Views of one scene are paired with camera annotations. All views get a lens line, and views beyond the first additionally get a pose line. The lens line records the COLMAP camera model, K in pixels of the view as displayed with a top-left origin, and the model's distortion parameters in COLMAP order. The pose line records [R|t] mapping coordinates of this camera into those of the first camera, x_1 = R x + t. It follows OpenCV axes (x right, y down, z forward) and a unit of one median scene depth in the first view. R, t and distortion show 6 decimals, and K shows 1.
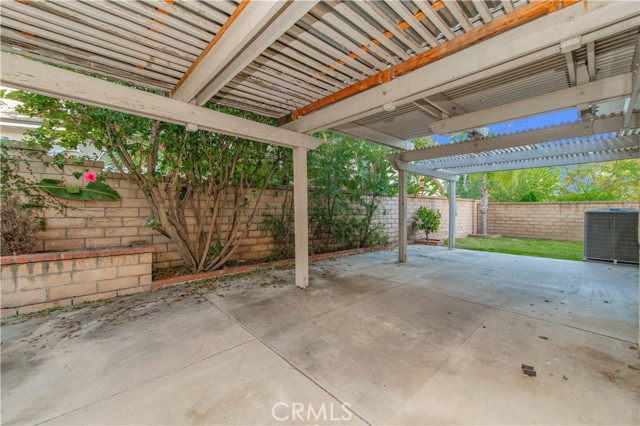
lens RADIAL K [[250.8, 0, 323.8], [0, 250.8, 212.5], [0, 0, 1]] dist [0.012109, -0.003156]
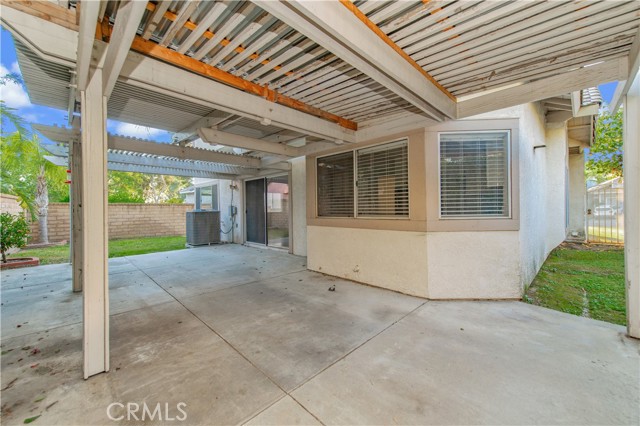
lens RADIAL K [[250.8, 0, 323.7], [0, 250.8, 208.0], [0, 0, 1]] dist [0.012109, -0.003156]
pose [[-0.040754, -0.003986, 0.999161, -0.844650], [0.020142, 0.999786, 0.004810, -0.035317], [-0.998966, 0.020321, -0.040665, 0.774112]]
